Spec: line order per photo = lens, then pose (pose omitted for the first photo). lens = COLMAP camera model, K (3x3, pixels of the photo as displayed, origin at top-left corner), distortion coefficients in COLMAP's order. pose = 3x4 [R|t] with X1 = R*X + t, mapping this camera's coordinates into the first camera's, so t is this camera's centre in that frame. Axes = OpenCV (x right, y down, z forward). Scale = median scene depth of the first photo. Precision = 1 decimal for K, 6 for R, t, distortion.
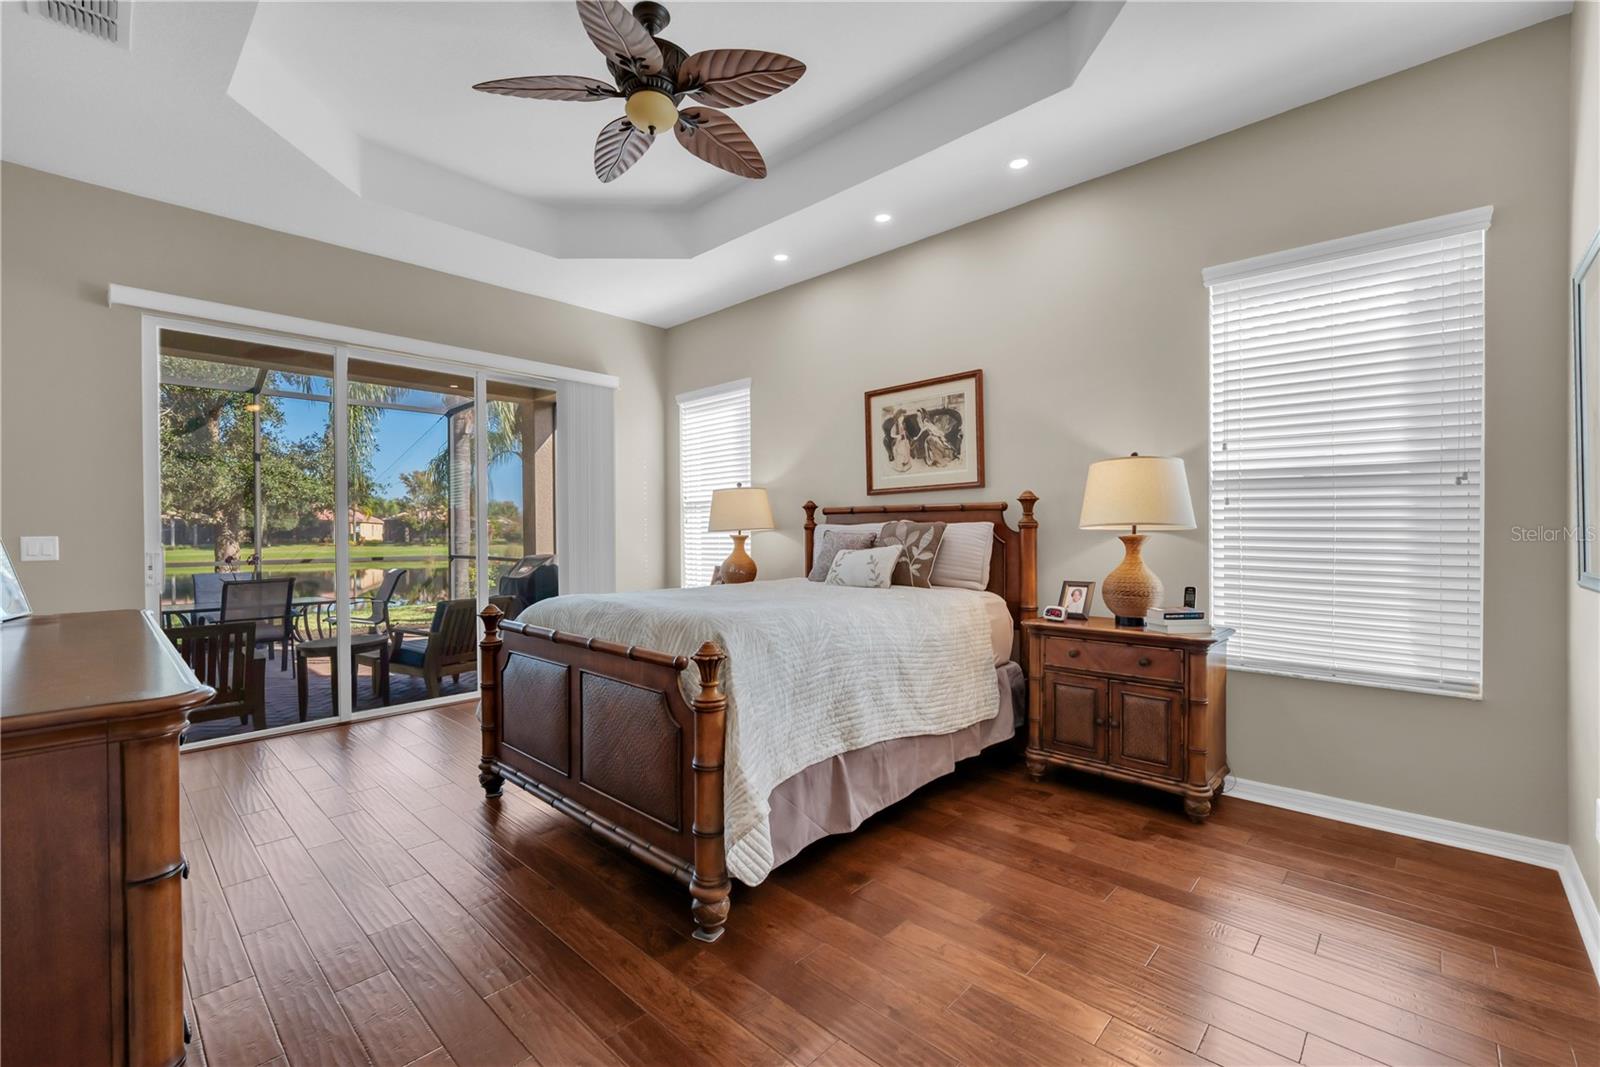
lens RADIAL K [[674.7, 0, 796.2], [0, 674.7, 532.7], [0, 0, 1]] dist [-0.001463, -0.000316]
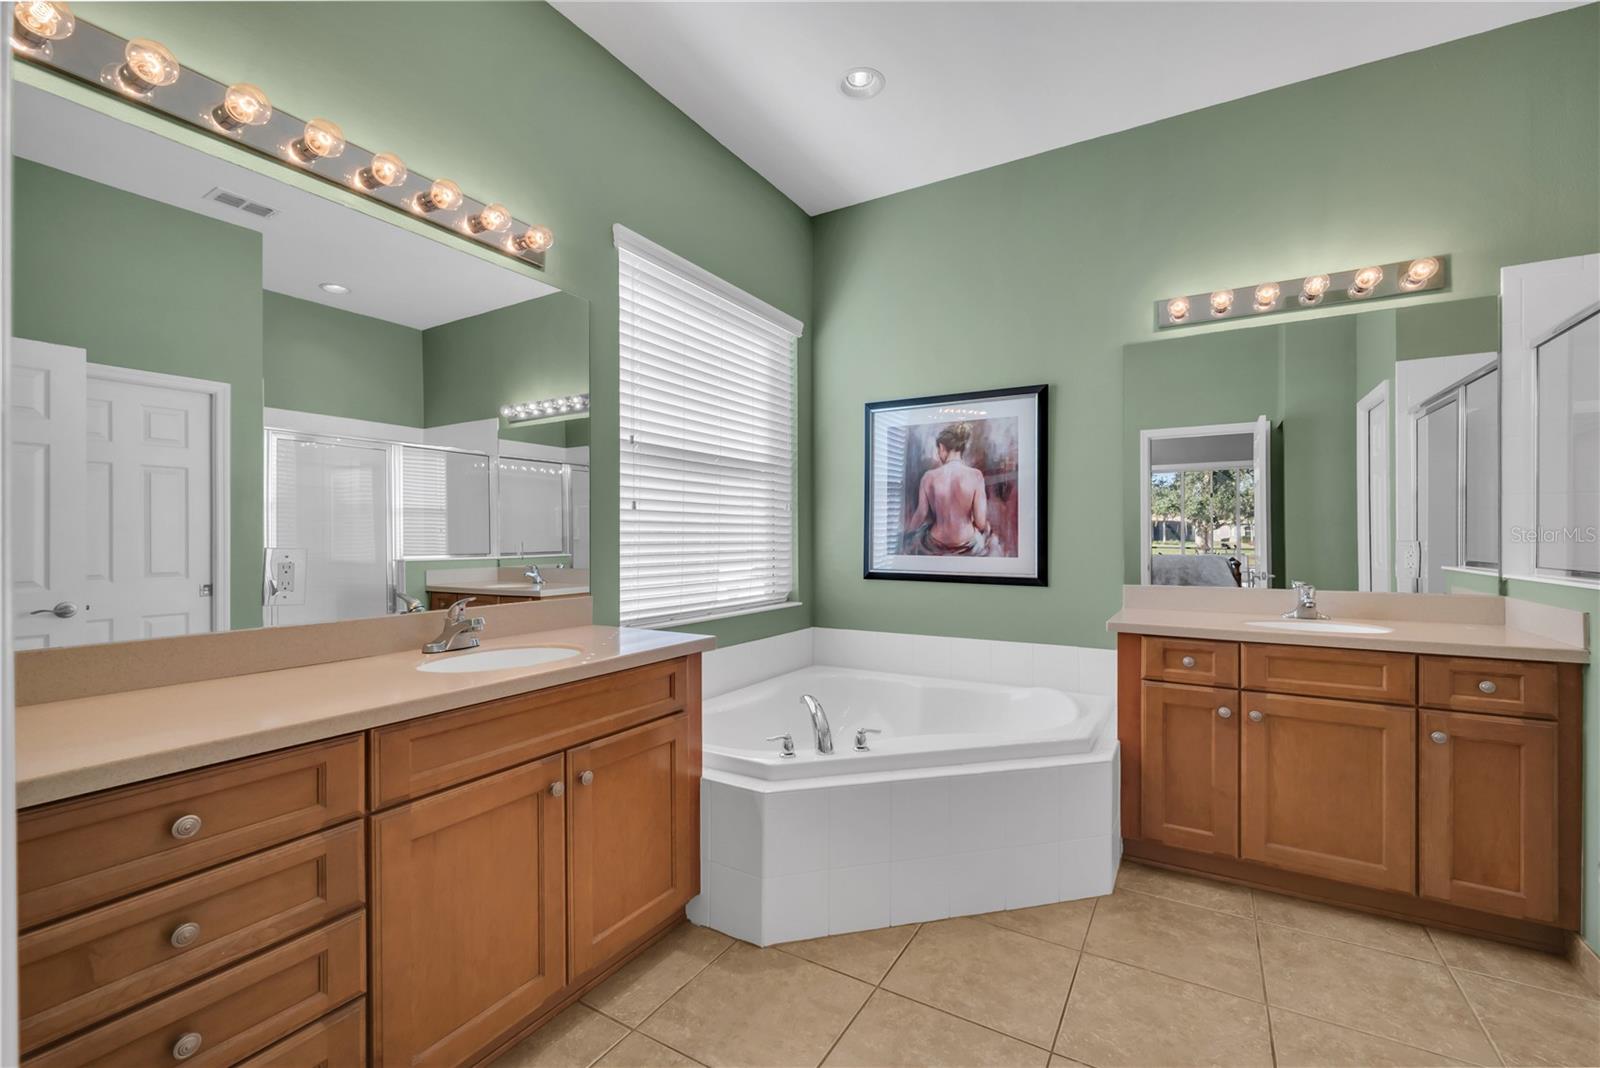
lens RADIAL K [[674.7, 0, 800.3], [0, 674.7, 534.8], [0, 0, 1]] dist [-0.001463, -0.000316]
pose [[-0.215114, 0.002838, 0.976585, -0.469468], [0.010427, 0.999945, -0.000609, -0.150579], [-0.976533, 0.010052, -0.215132, 1.705817]]
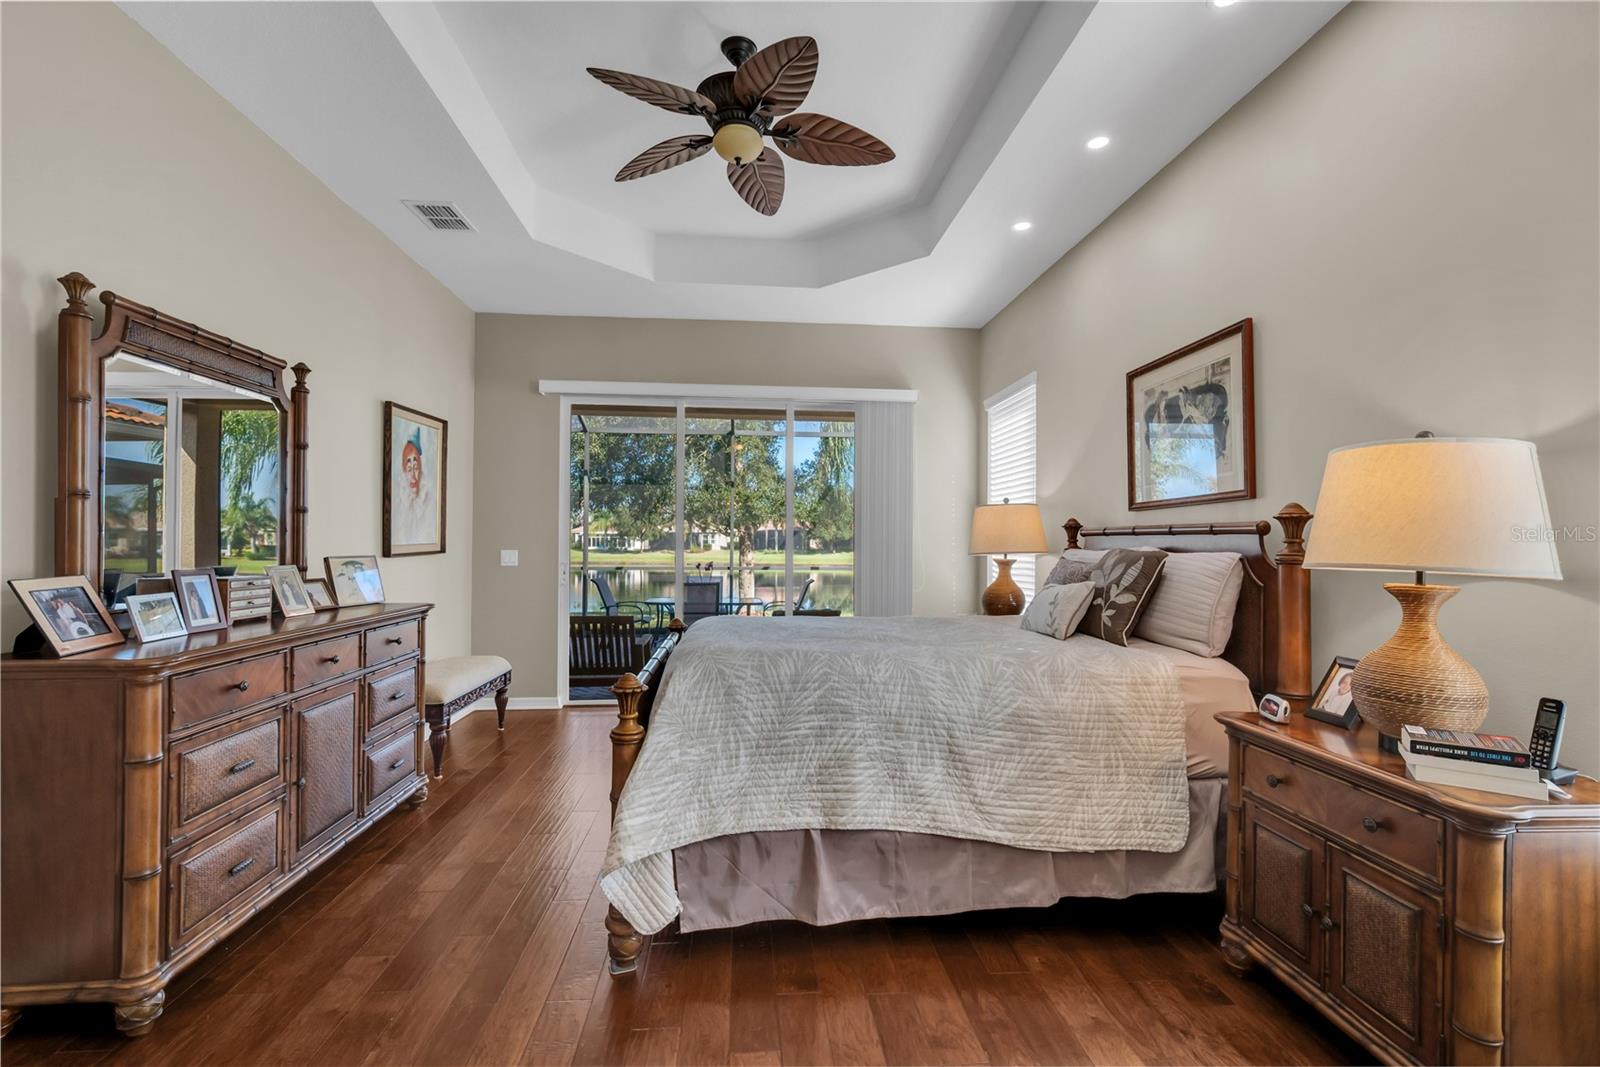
lens RADIAL K [[711.8, 0, 802.2], [0, 711.8, 532.9], [0, 0, 1]] dist [0.001487, -0.000116]
pose [[0.746380, 0.001148, -0.665519, 0.497493], [-0.011173, 0.999879, -0.010805, -0.026350], [0.665426, 0.015501, 0.746303, 0.242083]]
